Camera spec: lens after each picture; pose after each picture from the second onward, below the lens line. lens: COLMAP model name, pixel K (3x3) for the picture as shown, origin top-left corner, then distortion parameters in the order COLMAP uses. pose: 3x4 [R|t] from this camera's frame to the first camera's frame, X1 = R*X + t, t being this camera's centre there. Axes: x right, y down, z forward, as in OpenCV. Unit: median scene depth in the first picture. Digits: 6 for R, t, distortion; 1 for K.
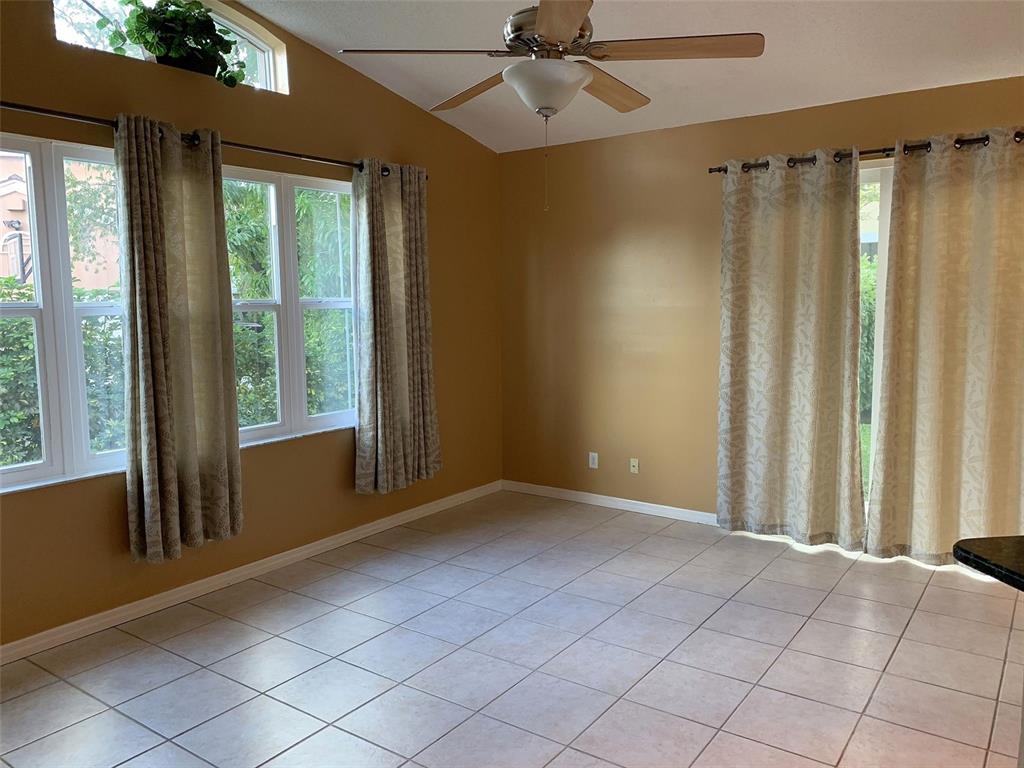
lens RADIAL K [[786.3, 0, 521.0], [0, 786.3, 387.5], [0, 0, 1]] dist [0.013117, -0.017501]
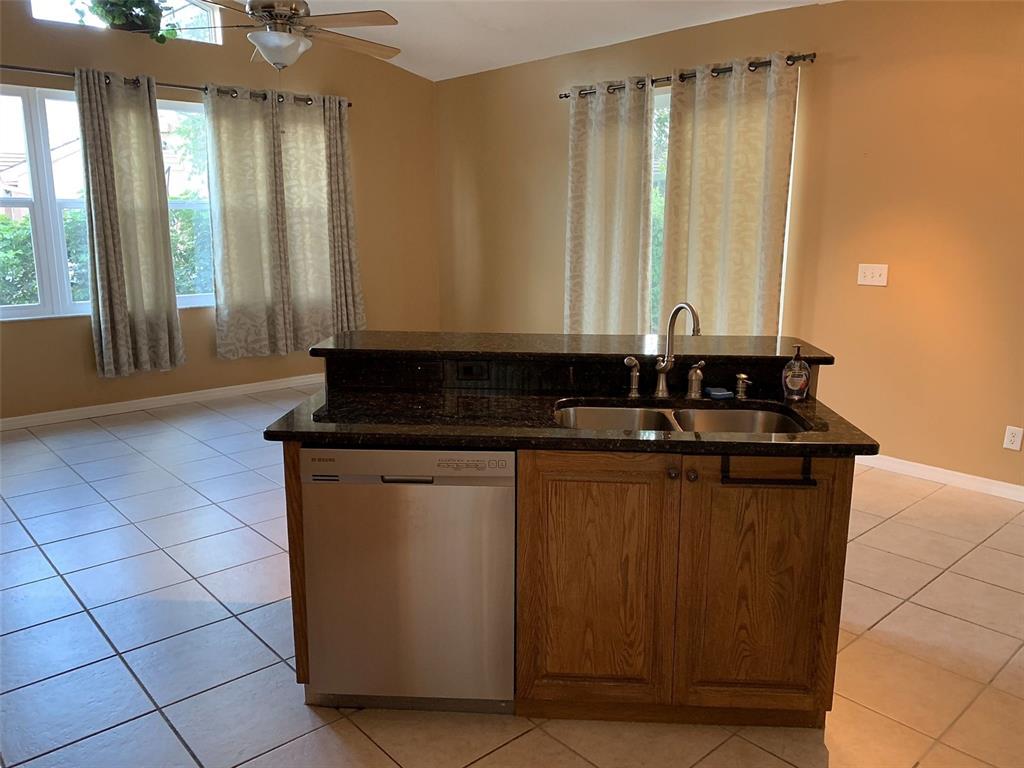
lens RADIAL K [[786.3, 0, 503.7], [0, 786.3, 383.9], [0, 0, 1]] dist [0.013117, -0.017501]
pose [[0.976249, 0.059469, -0.208328, 0.528854], [-0.039544, 0.994348, 0.098535, 0.054451], [0.213010, -0.087956, 0.973083, -0.270090]]
